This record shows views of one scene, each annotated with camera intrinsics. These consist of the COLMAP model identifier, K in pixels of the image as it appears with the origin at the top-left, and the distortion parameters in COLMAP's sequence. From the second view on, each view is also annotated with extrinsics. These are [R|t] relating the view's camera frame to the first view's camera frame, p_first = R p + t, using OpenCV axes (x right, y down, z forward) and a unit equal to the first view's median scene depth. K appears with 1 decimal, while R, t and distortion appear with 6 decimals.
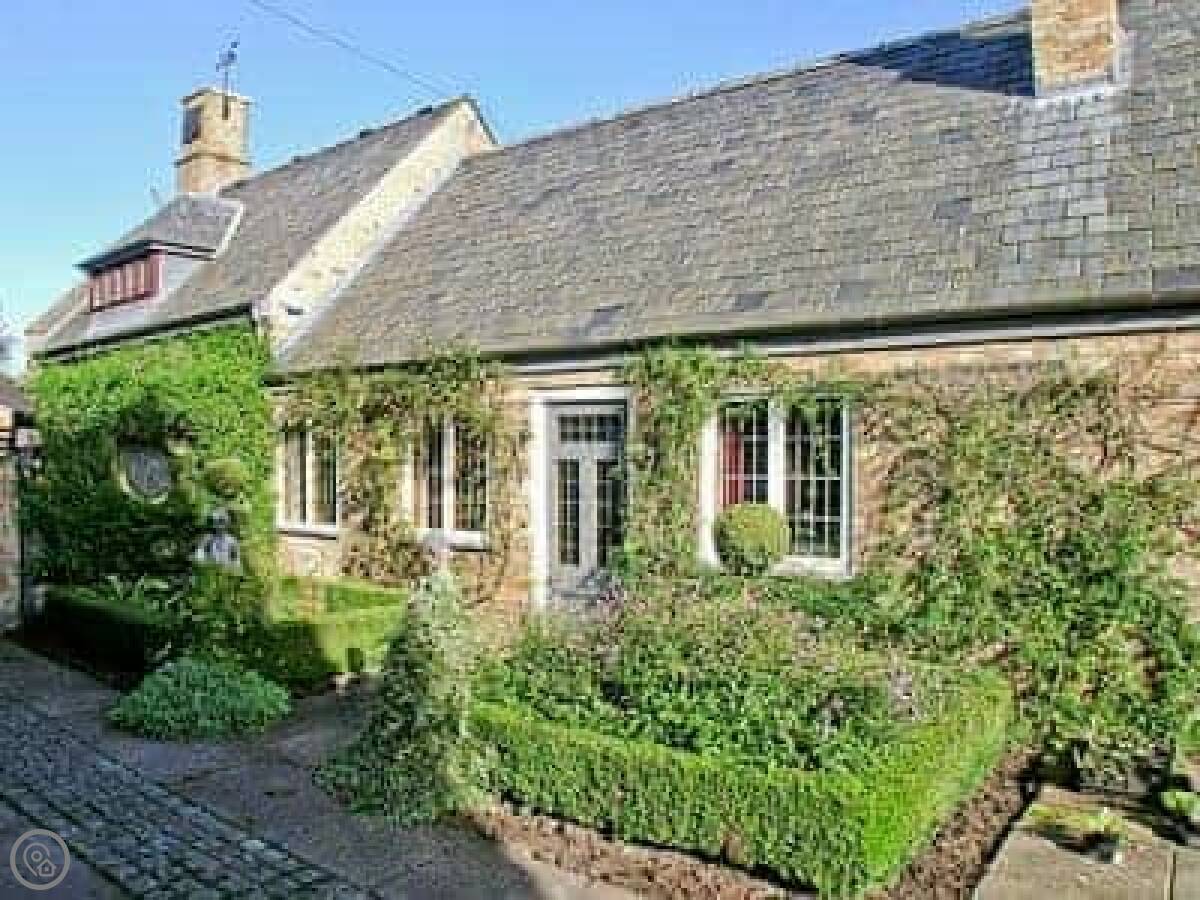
lens RADIAL K [[1099.1, 0, 600.0], [0, 1099.1, 450.0], [0, 0, 1]] dist [-0.088431, 0.002988]
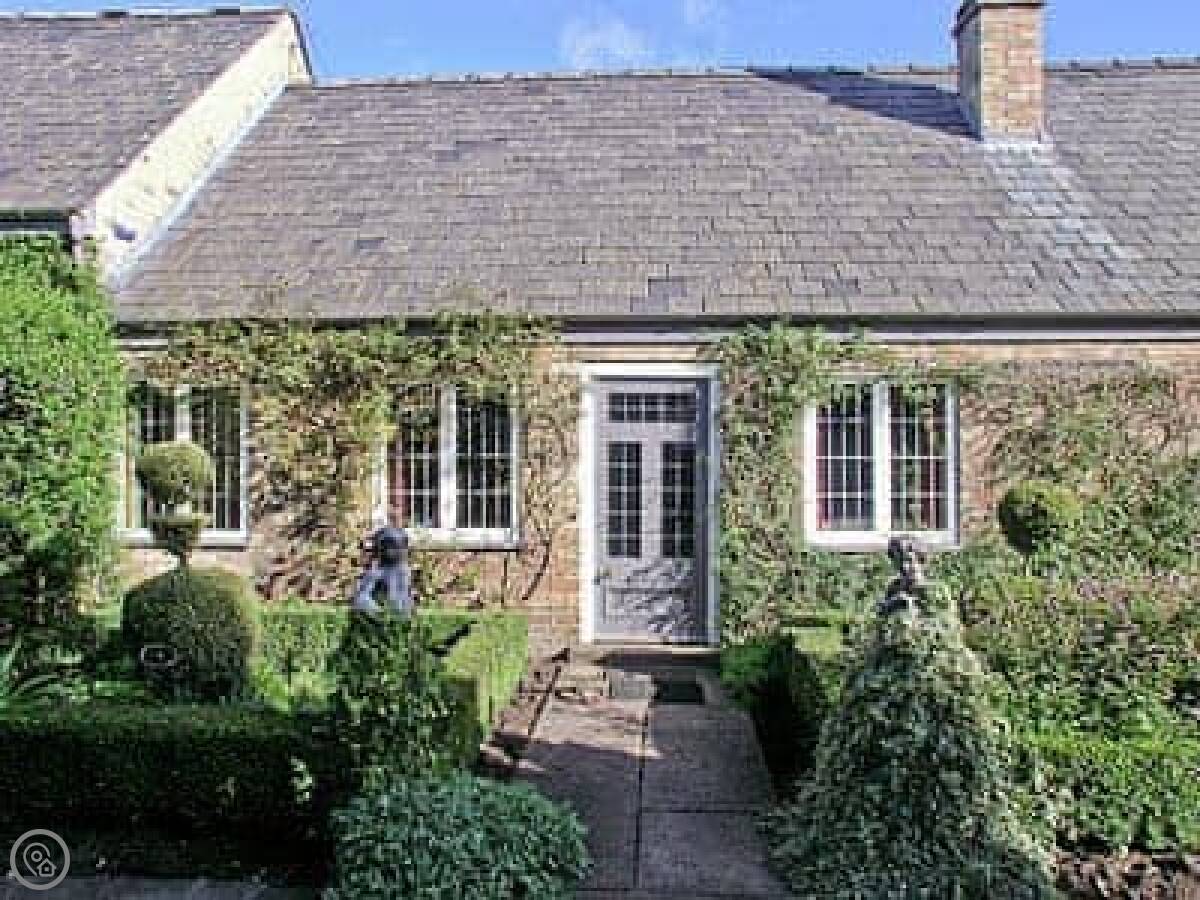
lens RADIAL K [[870.3, 0, 600.0], [0, 870.3, 450.0], [0, 0, 1]] dist [-0.019787, 0.002826]
pose [[0.772665, -0.010149, 0.634733, -0.516562], [-0.001350, 0.999844, 0.017631, 0.003007], [-0.634813, -0.014480, 0.772530, 0.470716]]
